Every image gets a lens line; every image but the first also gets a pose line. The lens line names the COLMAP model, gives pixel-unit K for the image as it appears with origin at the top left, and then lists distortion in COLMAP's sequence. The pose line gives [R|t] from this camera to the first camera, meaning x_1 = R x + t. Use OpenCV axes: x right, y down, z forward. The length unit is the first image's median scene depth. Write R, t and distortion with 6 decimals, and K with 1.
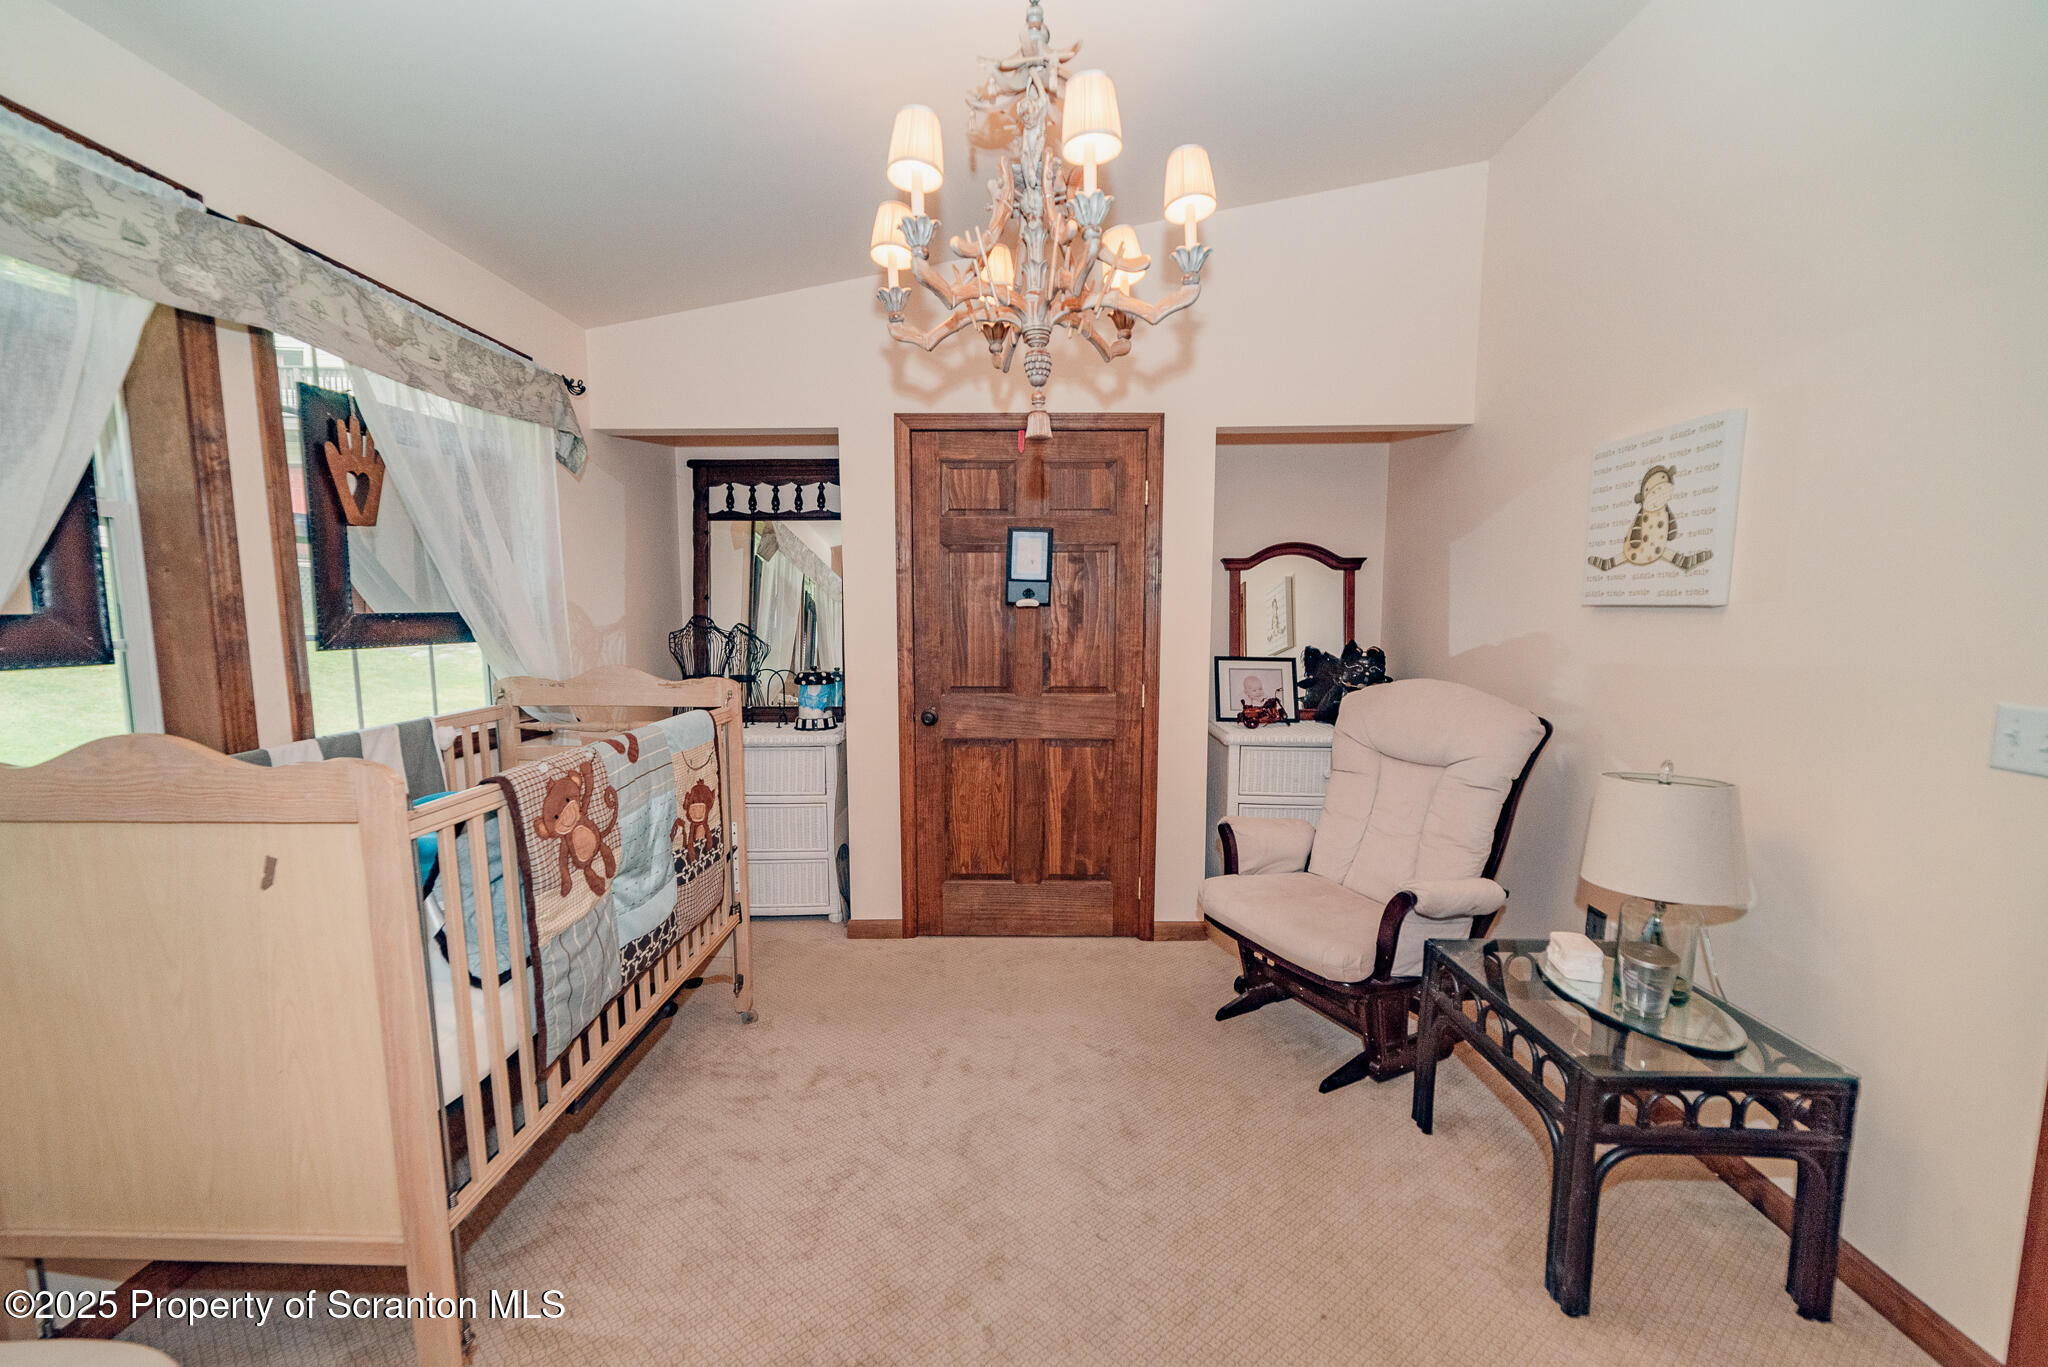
lens RADIAL K [[796.4, 0, 1018.7], [0, 796.4, 690.5], [0, 0, 1]] dist [-0.000755, 0.000192]
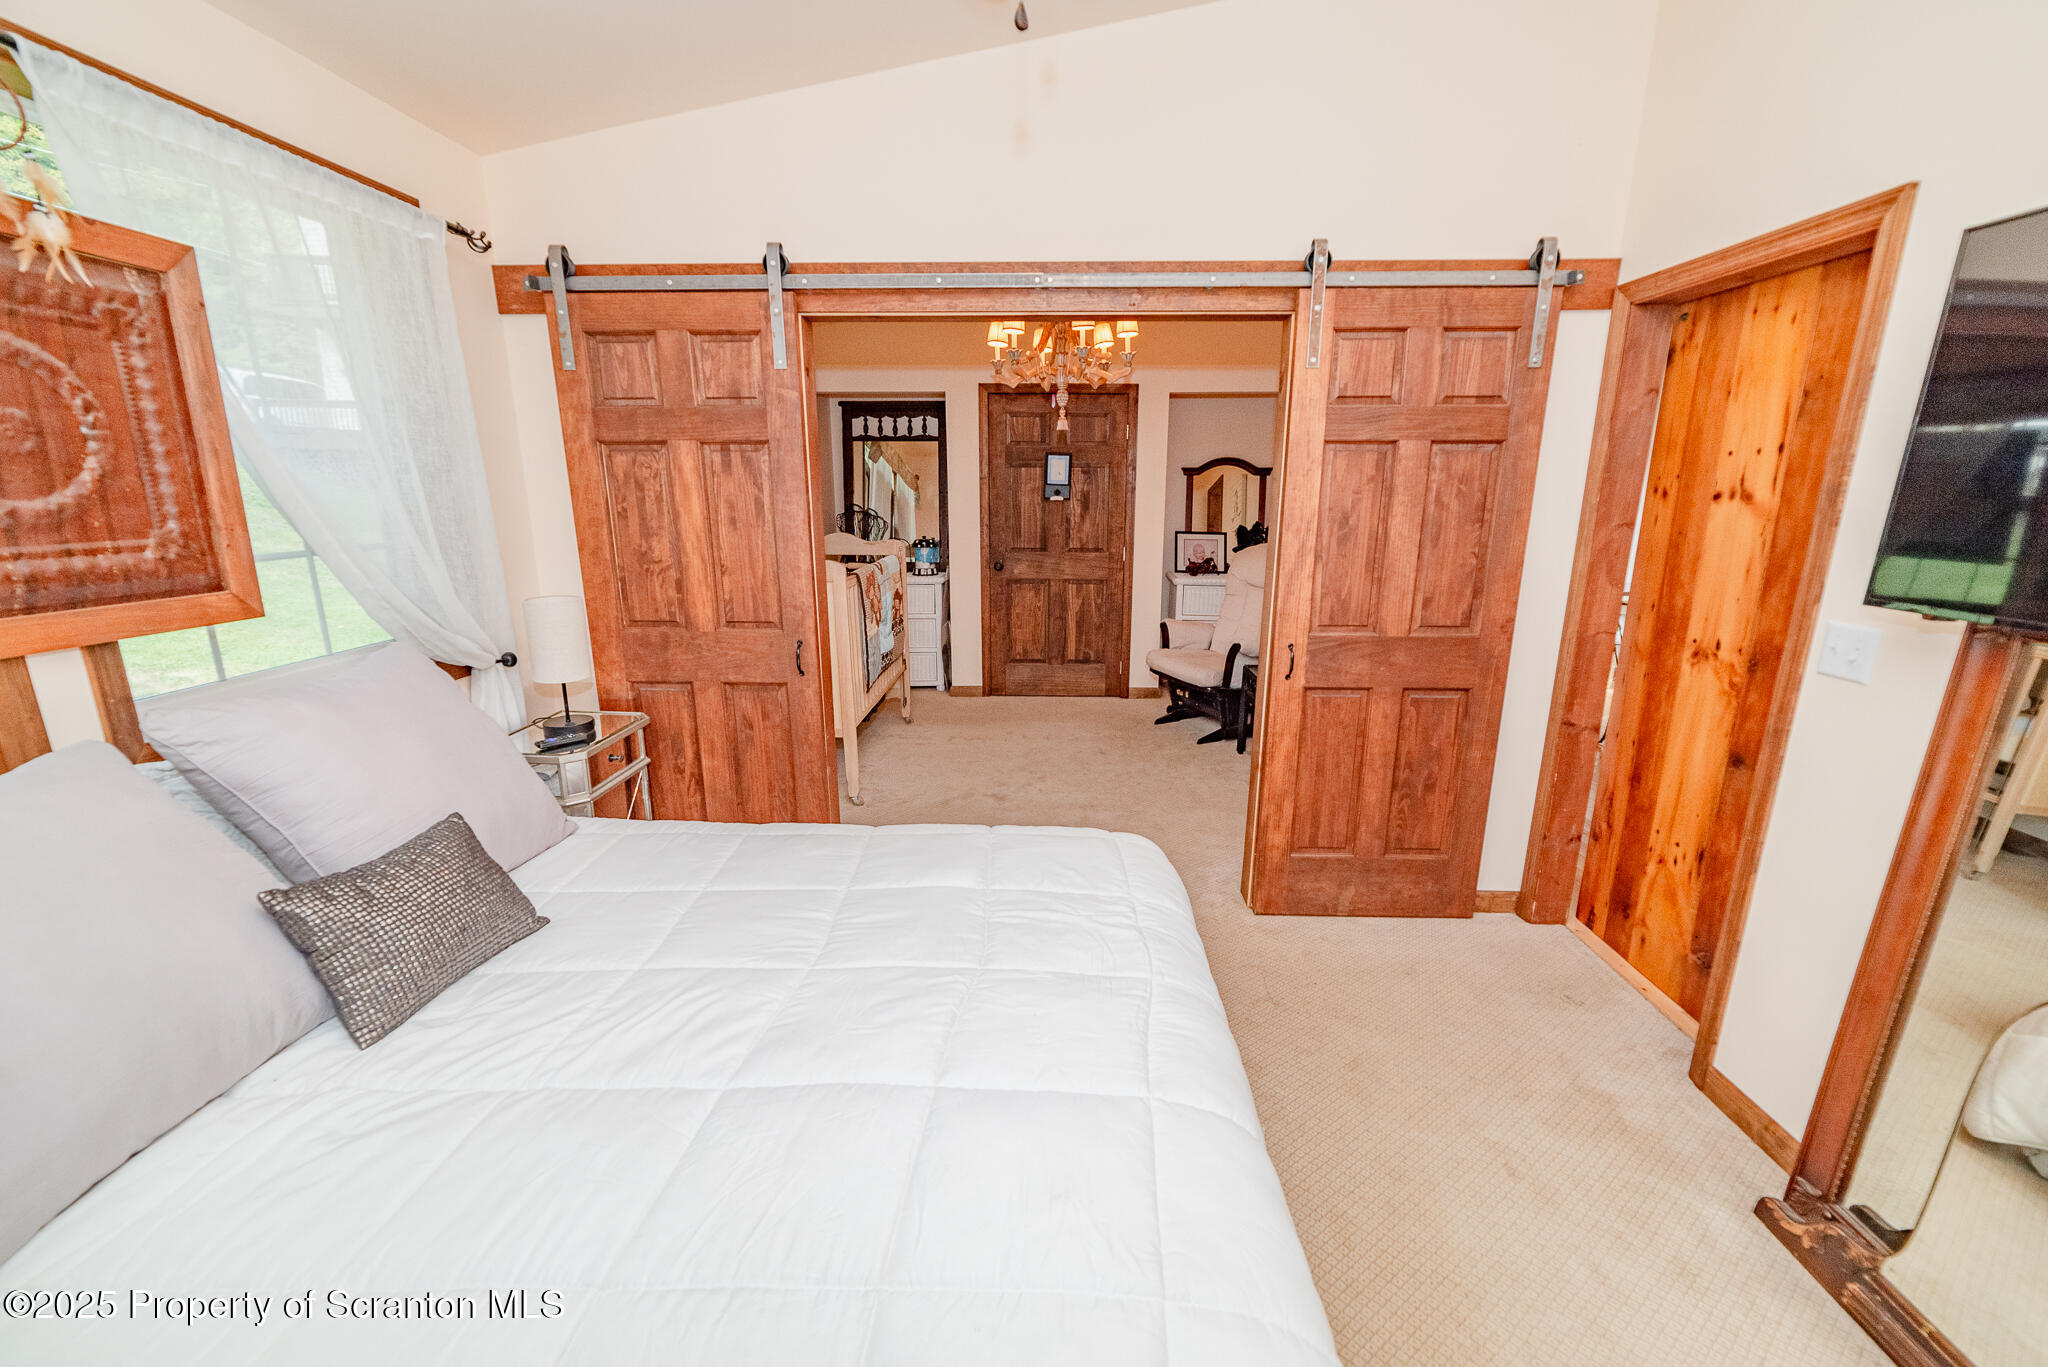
lens RADIAL K [[796.4, 0, 1018.7], [0, 796.4, 690.5], [0, 0, 1]] dist [-0.000755, 0.000192]
pose [[0.999310, 0.009239, -0.035970, -0.005339], [-0.003870, 0.989194, 0.146561, 0.046247], [0.036935, -0.146320, 0.988547, -0.721839]]
